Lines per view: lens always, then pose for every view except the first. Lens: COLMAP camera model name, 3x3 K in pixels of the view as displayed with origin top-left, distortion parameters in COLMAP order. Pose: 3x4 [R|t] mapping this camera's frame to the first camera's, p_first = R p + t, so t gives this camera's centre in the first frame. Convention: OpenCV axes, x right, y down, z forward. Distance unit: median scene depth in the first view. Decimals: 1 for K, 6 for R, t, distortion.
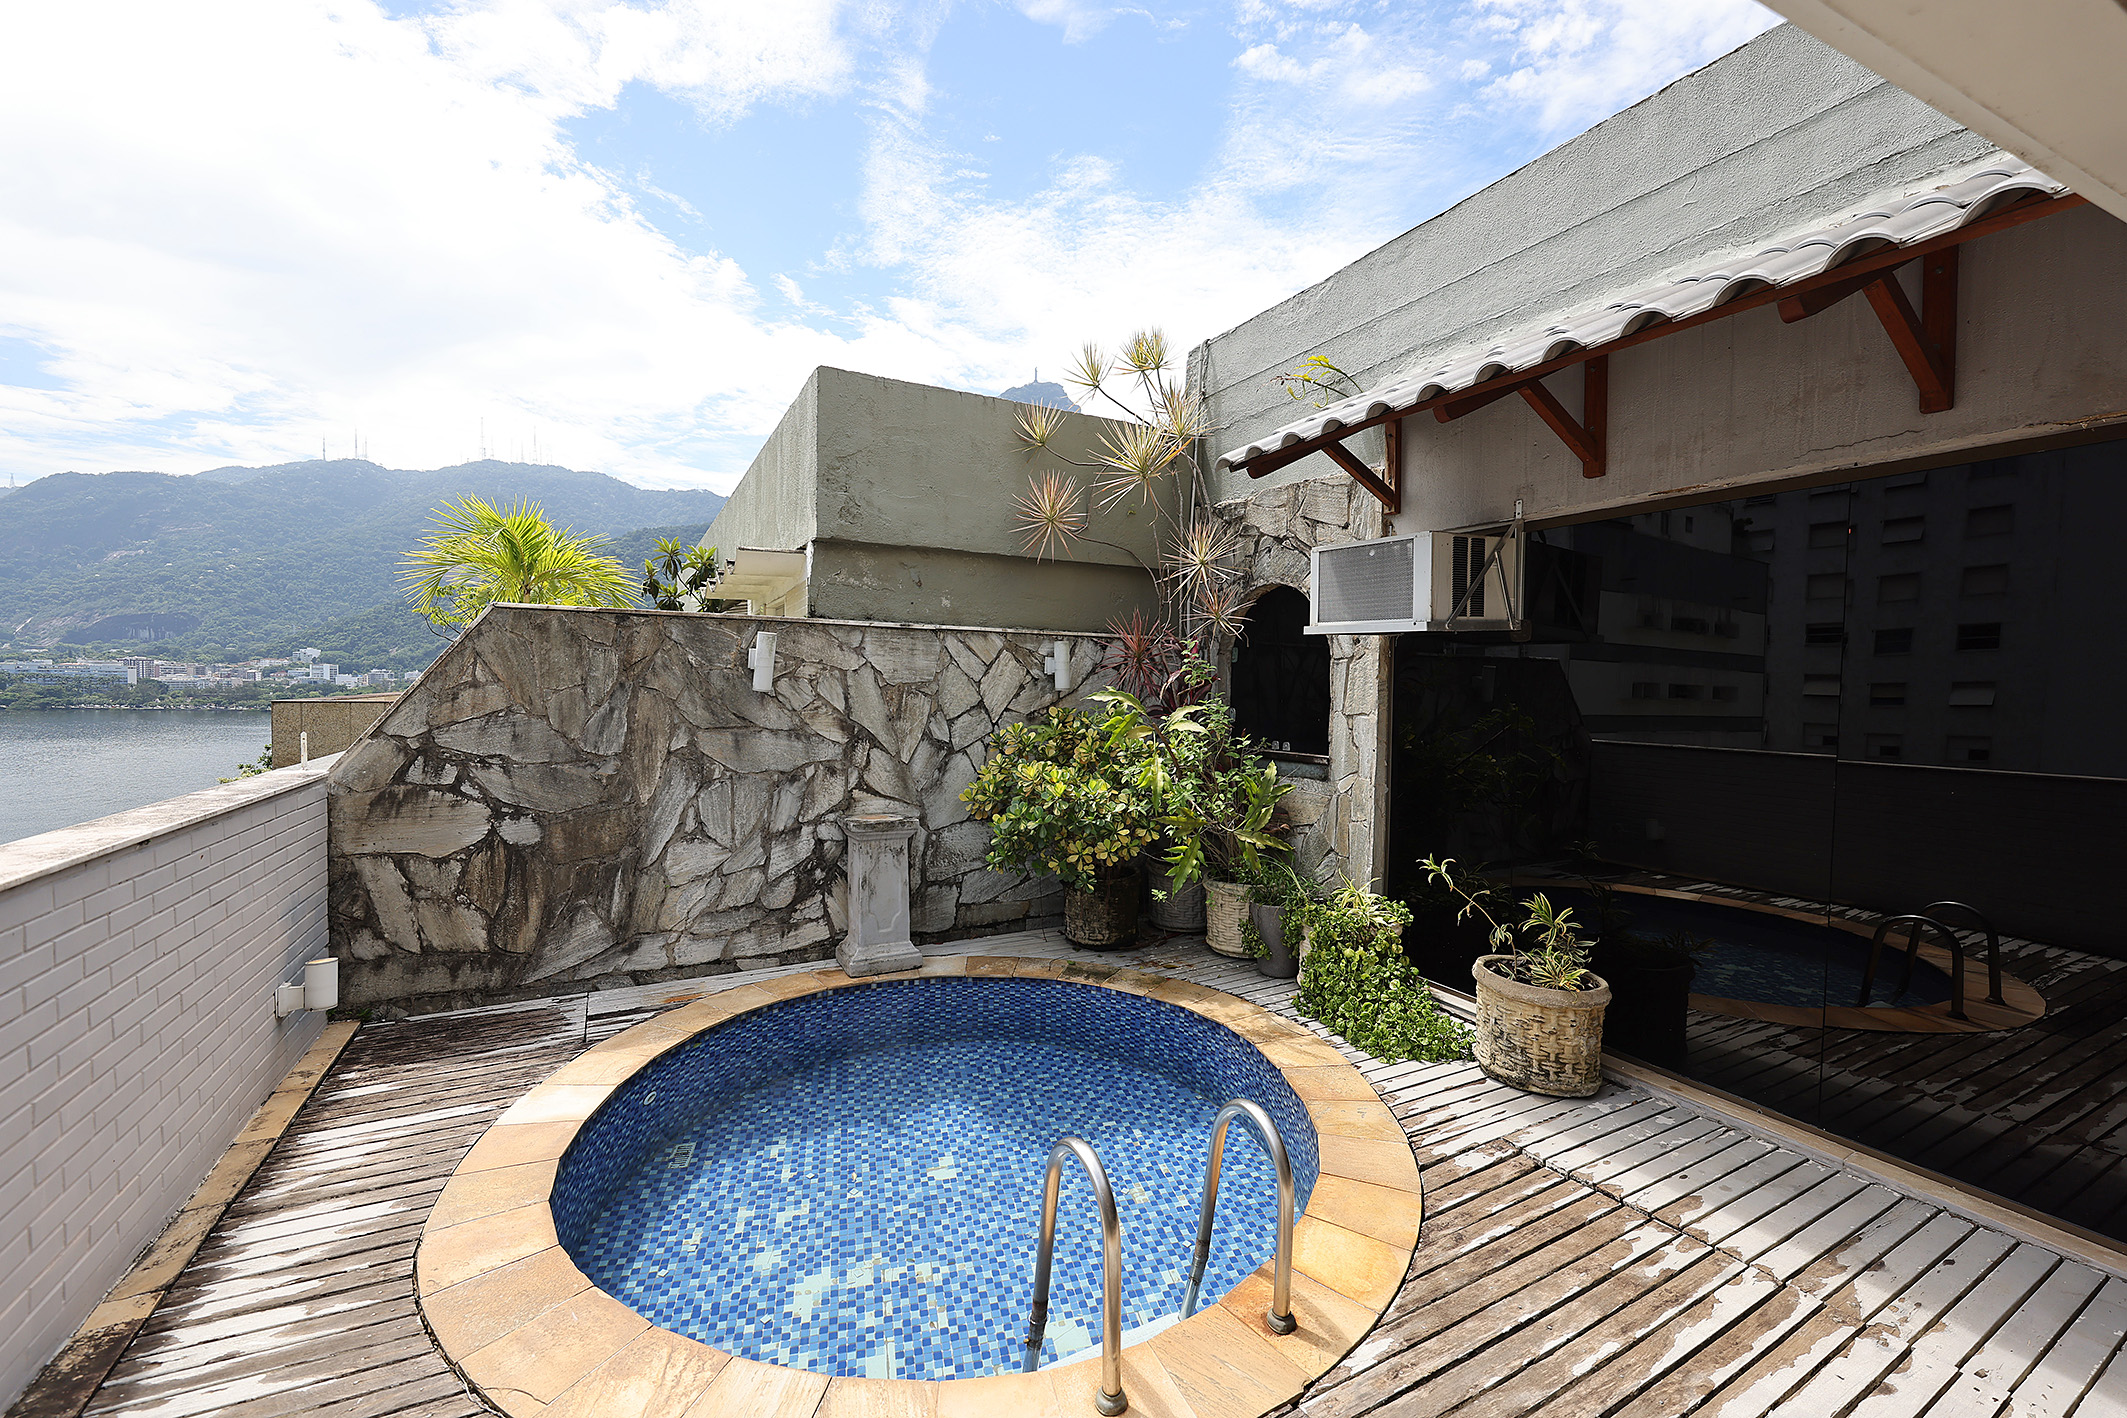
lens RADIAL K [[871.5, 0, 1178.4], [0, 871.5, 710.3], [0, 0, 1]] dist [-0.002862, -0.000081]
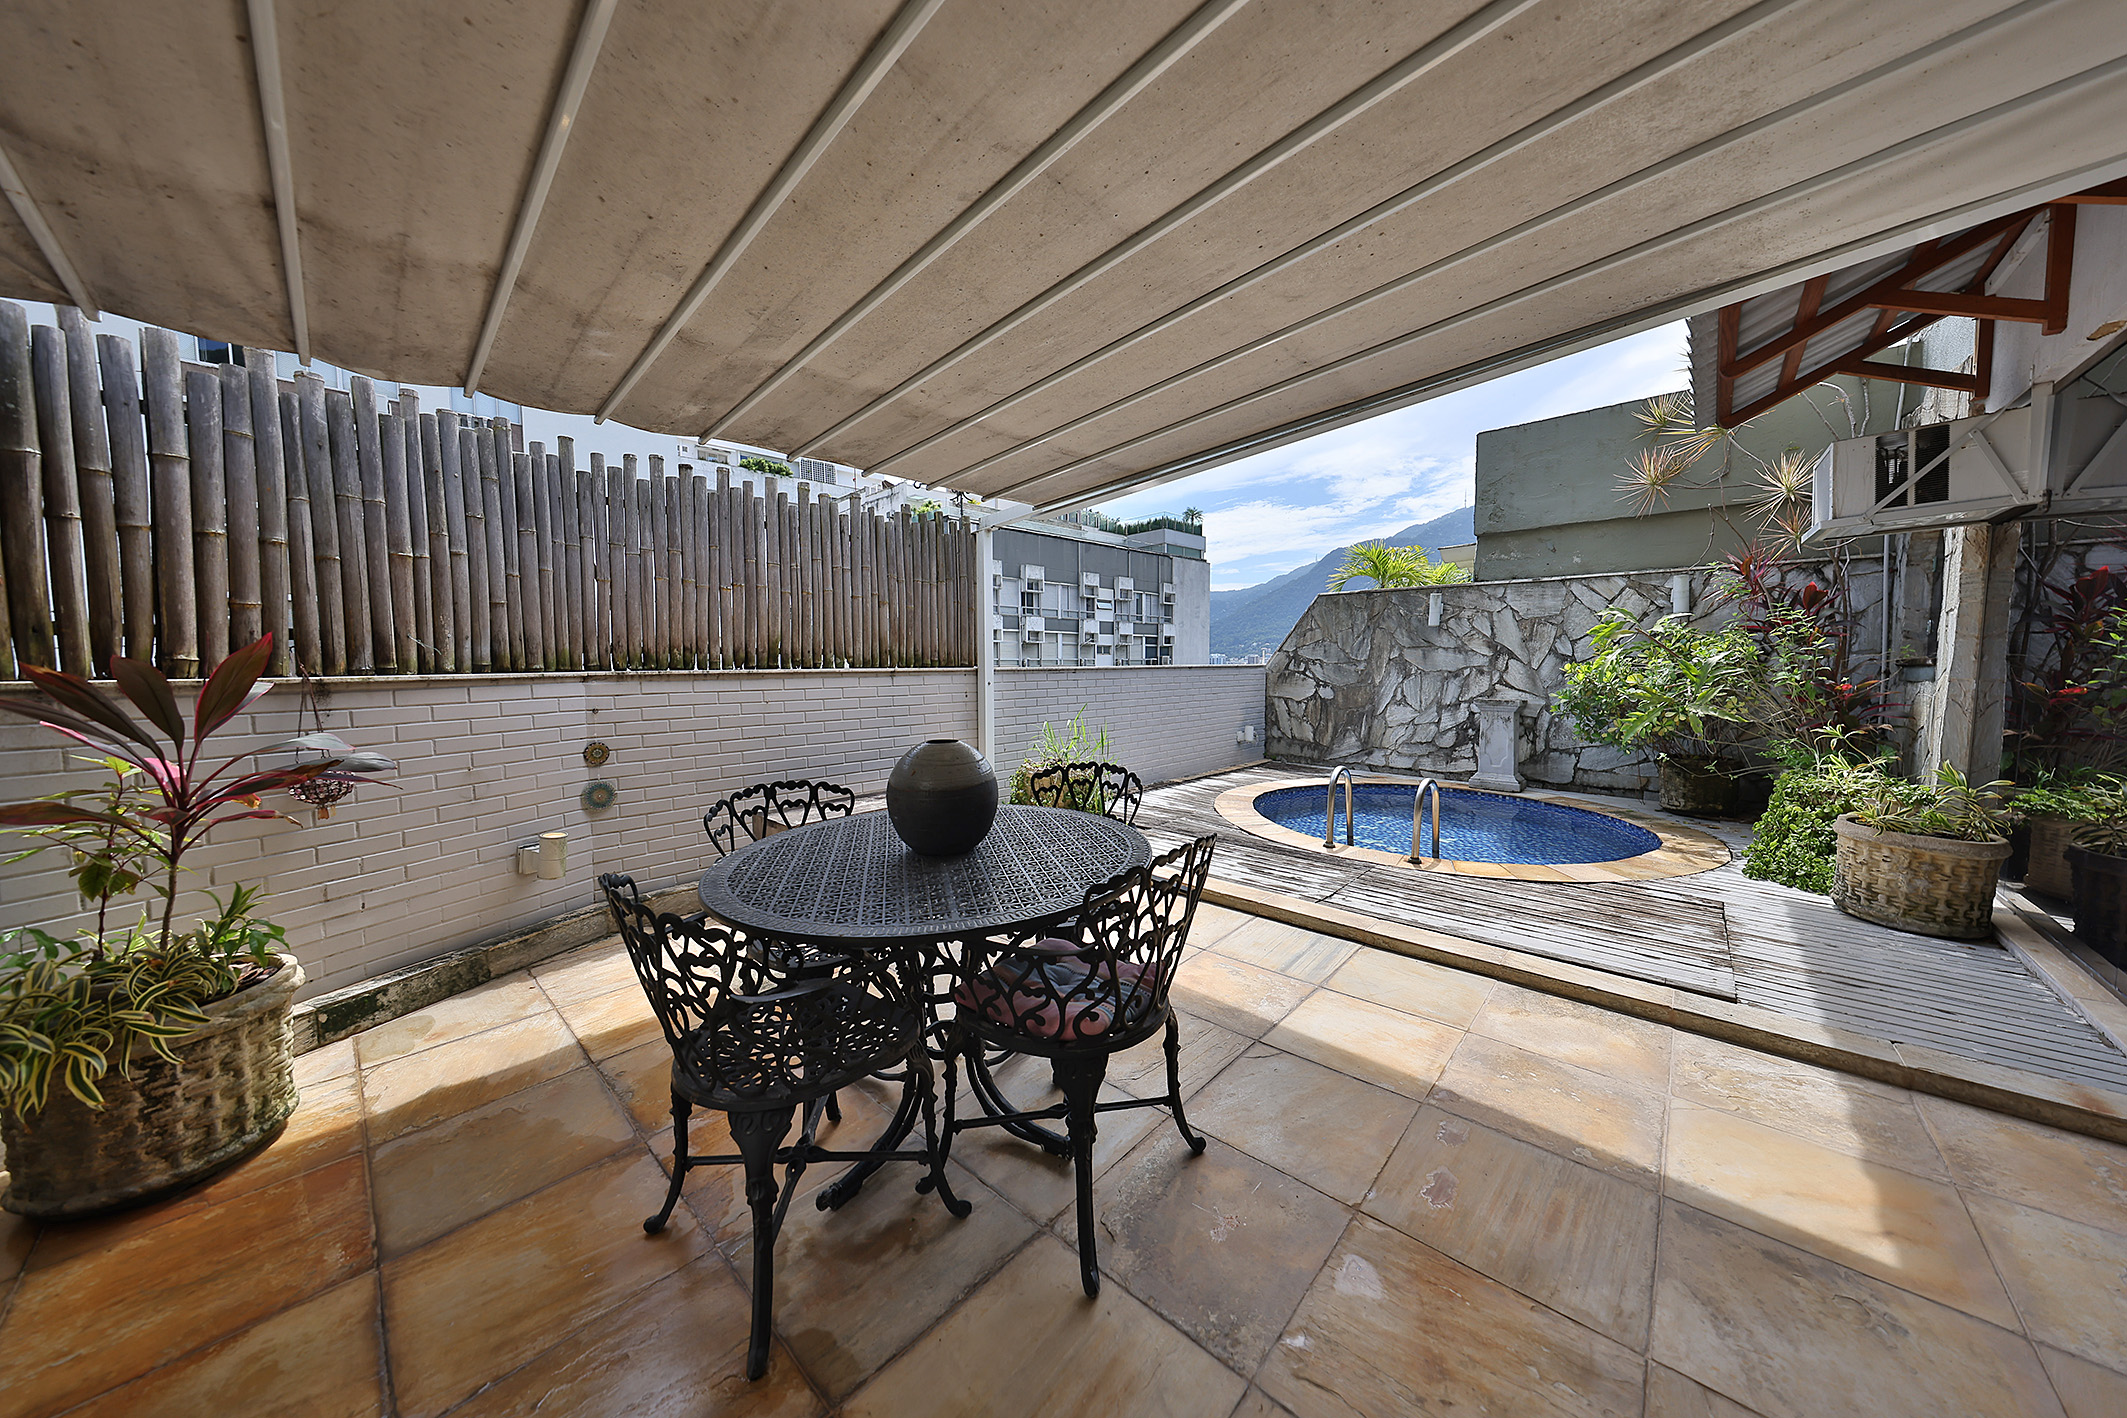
lens RADIAL K [[688.9, 0, 1028.9], [0, 688.9, 705.8], [0, 0, 1]] dist [0.000843, 0.000040]
pose [[0.272030, 0.044805, -0.961245, 0.734360], [-0.010914, 0.998995, 0.043476, 0.097143], [0.962227, -0.001336, 0.272245, -0.234855]]
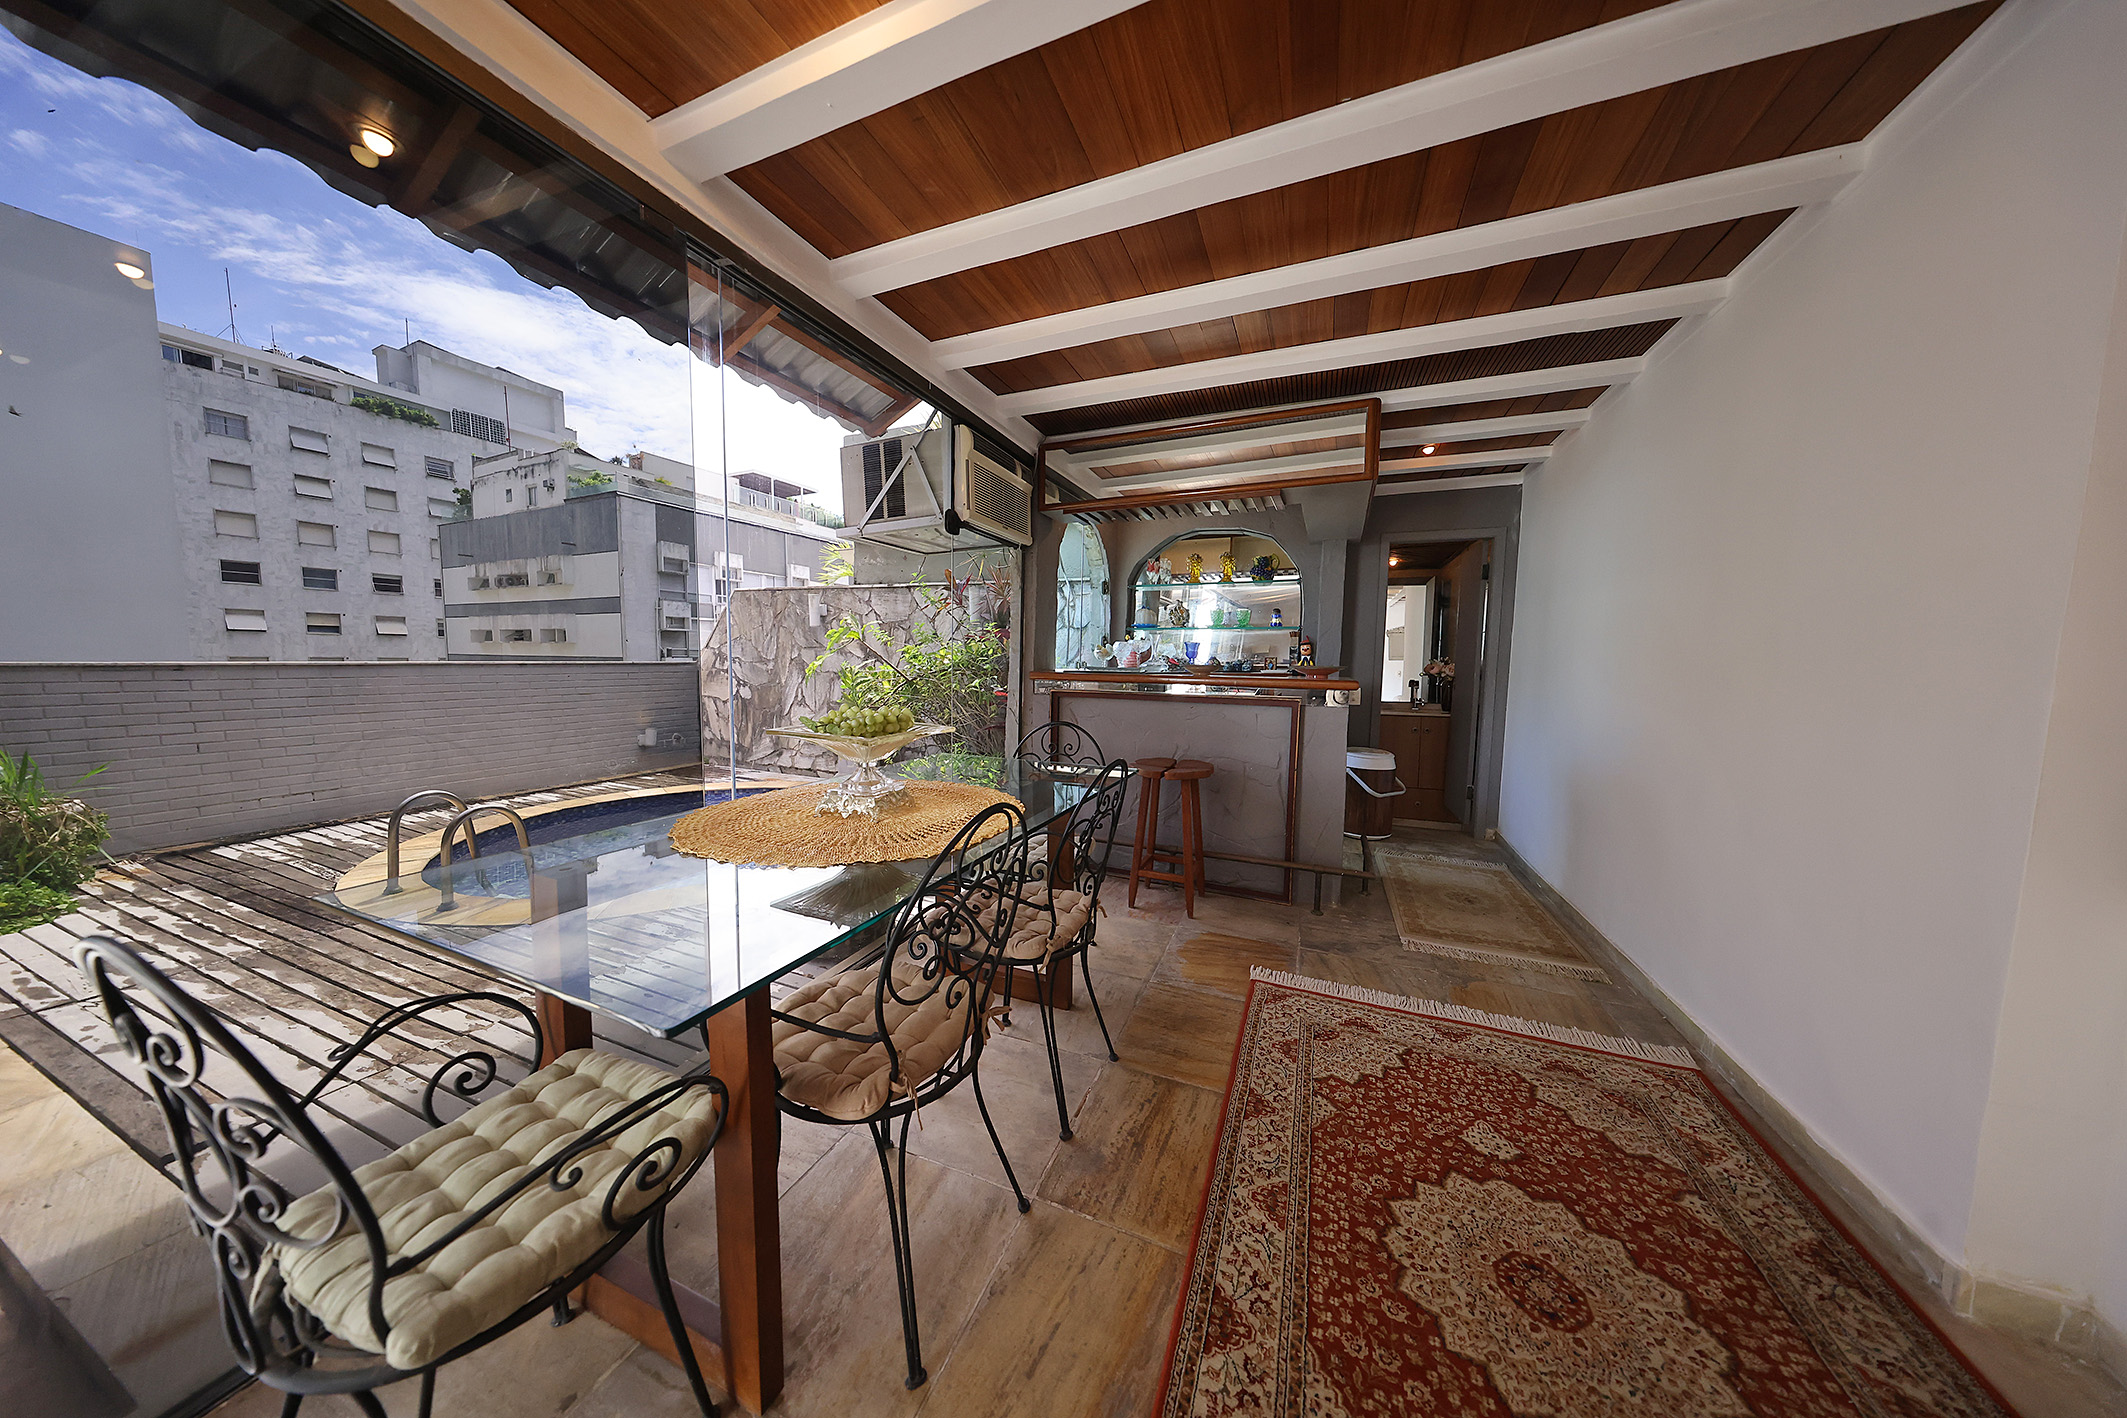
lens RADIAL K [[619.9, 0, 1063.5], [0, 619.9, 709.0], [0, 0, 1]] dist [-0.000008, 0.000029]
pose [[0.589140, 0.063864, -0.805503, 0.940151], [-0.024100, 0.997817, 0.061484, 0.060711], [0.807672, -0.016810, 0.589393, 0.682767]]
